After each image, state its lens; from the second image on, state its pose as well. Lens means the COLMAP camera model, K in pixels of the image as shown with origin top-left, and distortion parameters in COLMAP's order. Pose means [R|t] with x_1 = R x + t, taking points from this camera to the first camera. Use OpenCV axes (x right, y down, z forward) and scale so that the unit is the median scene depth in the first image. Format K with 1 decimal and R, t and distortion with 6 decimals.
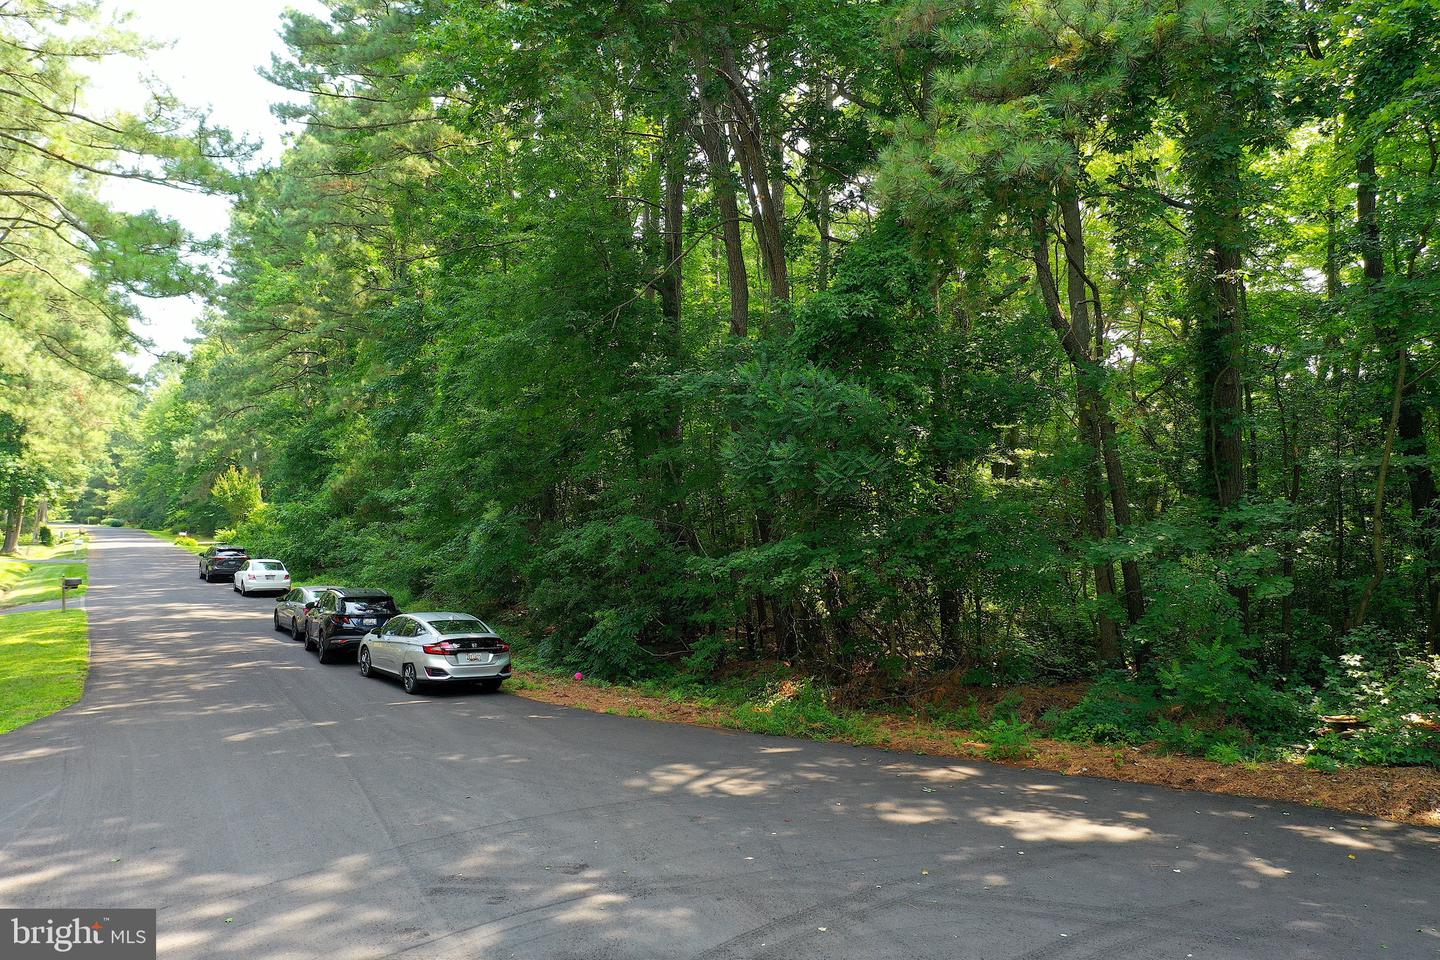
lens RADIAL K [[1136.8, 0, 720.0], [0, 1136.8, 480.0], [0, 0, 1]] dist [0.004295, -0.012257]
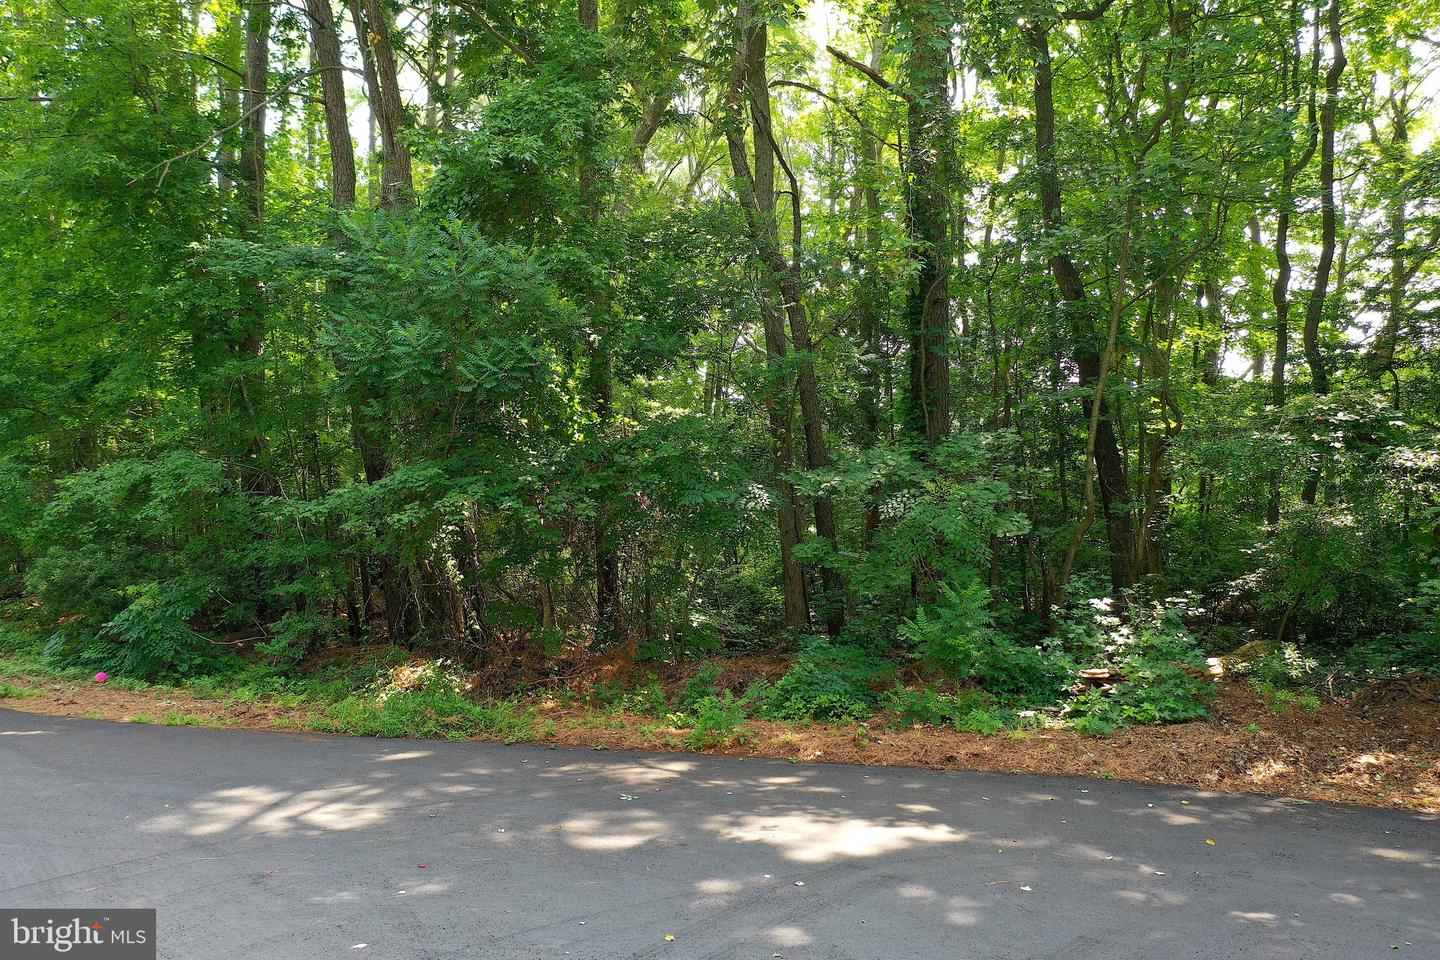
lens RADIAL K [[1136.8, 0, 720.0], [0, 1136.8, 480.0], [0, 0, 1]] dist [0.004295, -0.012257]
pose [[0.941723, 0.013517, 0.336119, 0.000519], [-0.011130, 0.999897, -0.009028, 0.069556], [-0.336206, 0.004761, 0.941776, 0.267608]]
